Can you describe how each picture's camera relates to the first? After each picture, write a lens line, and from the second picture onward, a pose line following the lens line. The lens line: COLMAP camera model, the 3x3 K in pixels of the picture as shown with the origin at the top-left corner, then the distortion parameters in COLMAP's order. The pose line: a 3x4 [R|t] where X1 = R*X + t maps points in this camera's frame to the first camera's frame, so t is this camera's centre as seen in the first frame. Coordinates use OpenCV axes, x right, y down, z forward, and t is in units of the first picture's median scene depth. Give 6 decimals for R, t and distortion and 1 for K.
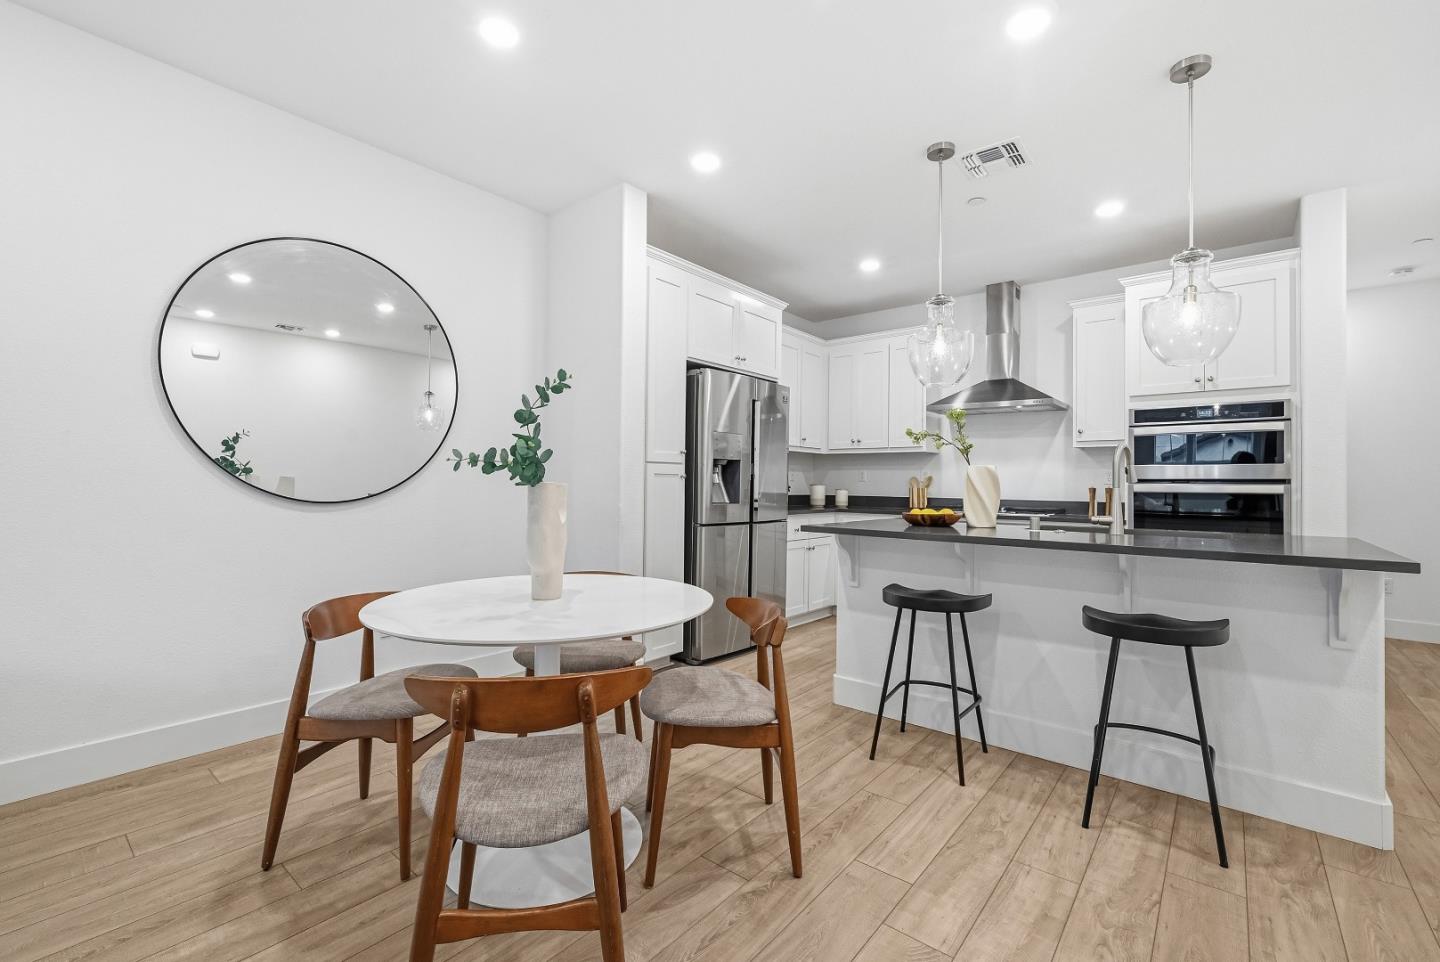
lens RADIAL K [[614.3, 0, 720.4], [0, 614.3, 473.8], [0, 0, 1]] dist [0.001942, 0.000336]
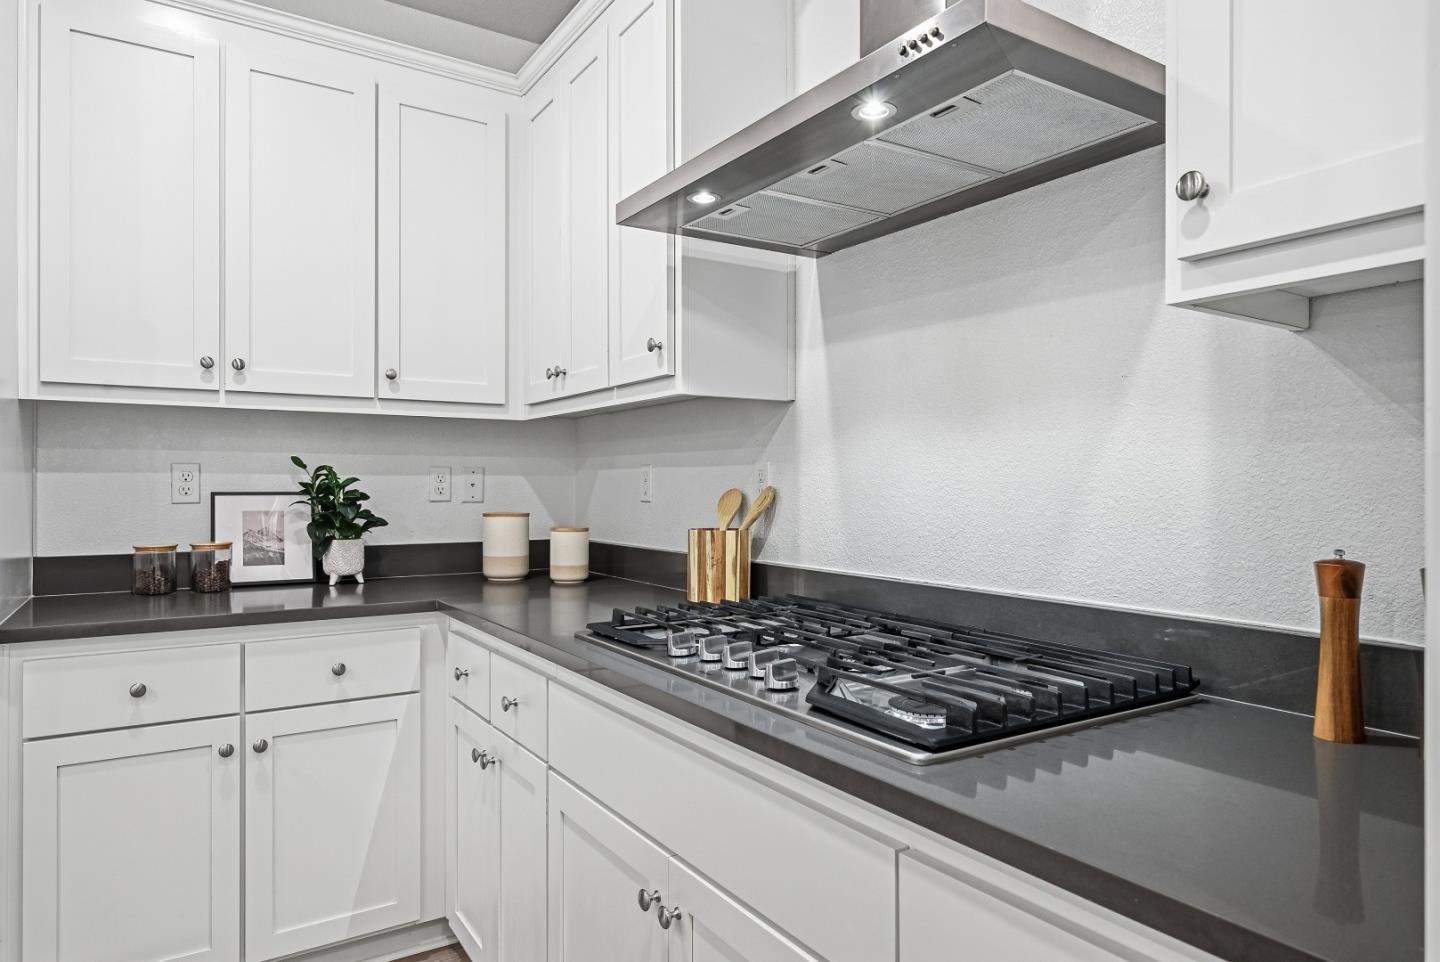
lens RADIAL K [[872.9, 0, 720.5], [0, 872.9, 490.1], [0, 0, 1]] dist [-0.009351, 0.003557]
pose [[0.954084, -0.010584, -0.299351, 0.593715], [0.016654, 0.999704, 0.017735, -0.002063], [0.299075, -0.021906, 0.953978, 0.842906]]
